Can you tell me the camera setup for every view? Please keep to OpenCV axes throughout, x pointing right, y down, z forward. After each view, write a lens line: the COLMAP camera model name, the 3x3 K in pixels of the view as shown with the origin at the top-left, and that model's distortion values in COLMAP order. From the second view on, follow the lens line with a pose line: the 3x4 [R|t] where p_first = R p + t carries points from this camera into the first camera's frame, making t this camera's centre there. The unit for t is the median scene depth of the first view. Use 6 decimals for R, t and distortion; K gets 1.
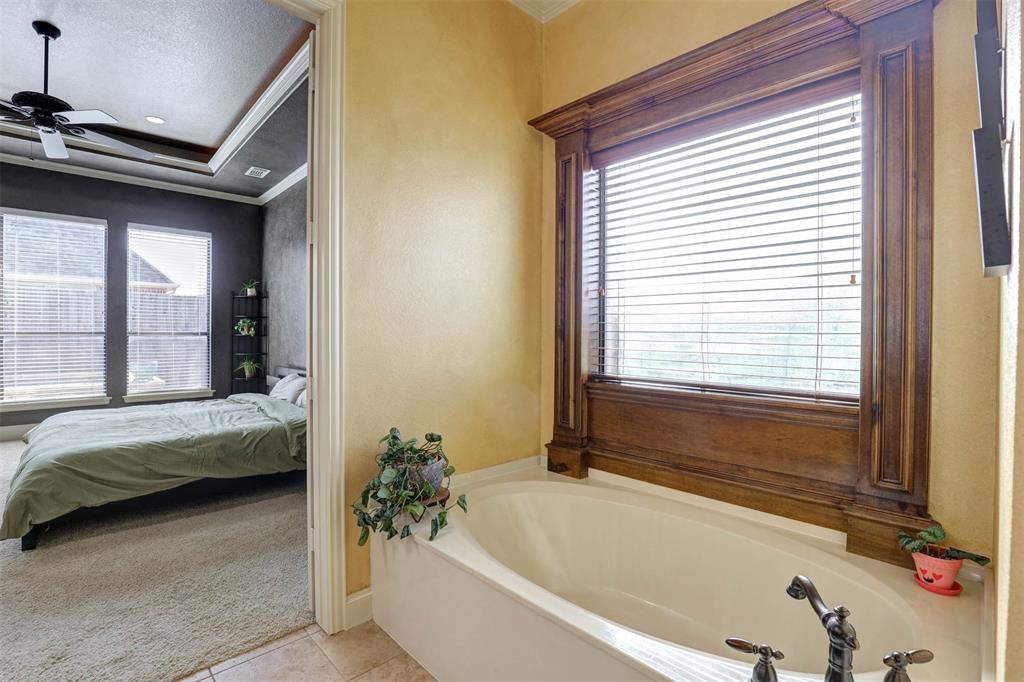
lens RADIAL K [[469.7, 0, 510.5], [0, 469.7, 338.1], [0, 0, 1]] dist [-0.033510, 0.004724]
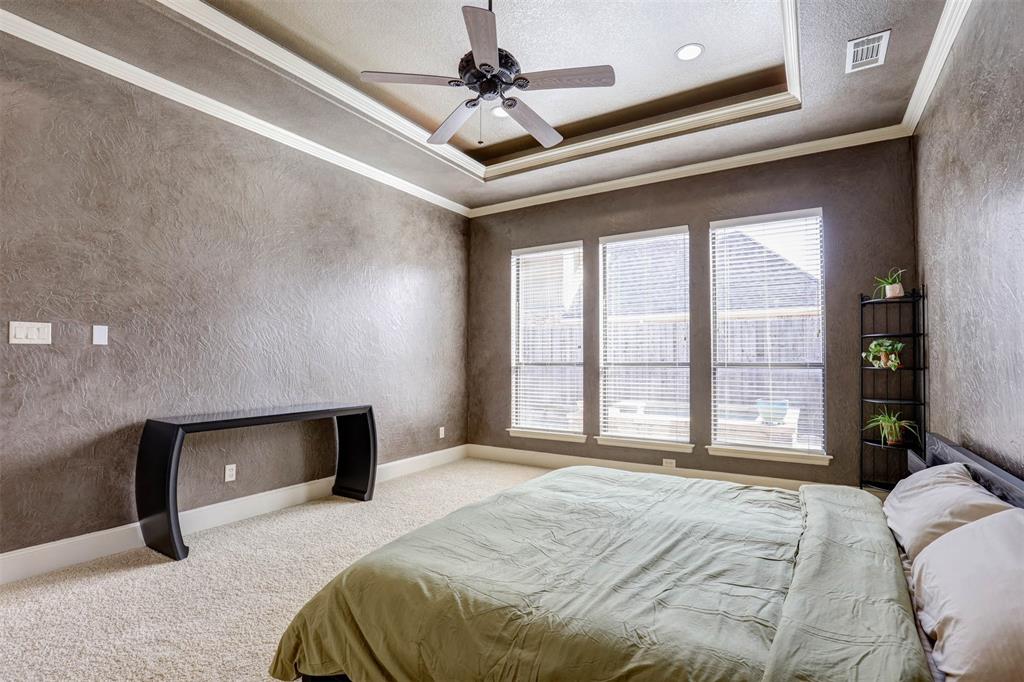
lens RADIAL K [[469.7, 0, 511.7], [0, 469.7, 350.3], [0, 0, 1]] dist [-0.033510, 0.004724]
pose [[0.236902, -0.025947, -0.971187, -0.136105], [-0.009167, 0.999539, -0.028940, -0.007597], [0.971490, 0.015759, 0.236555, 0.441379]]
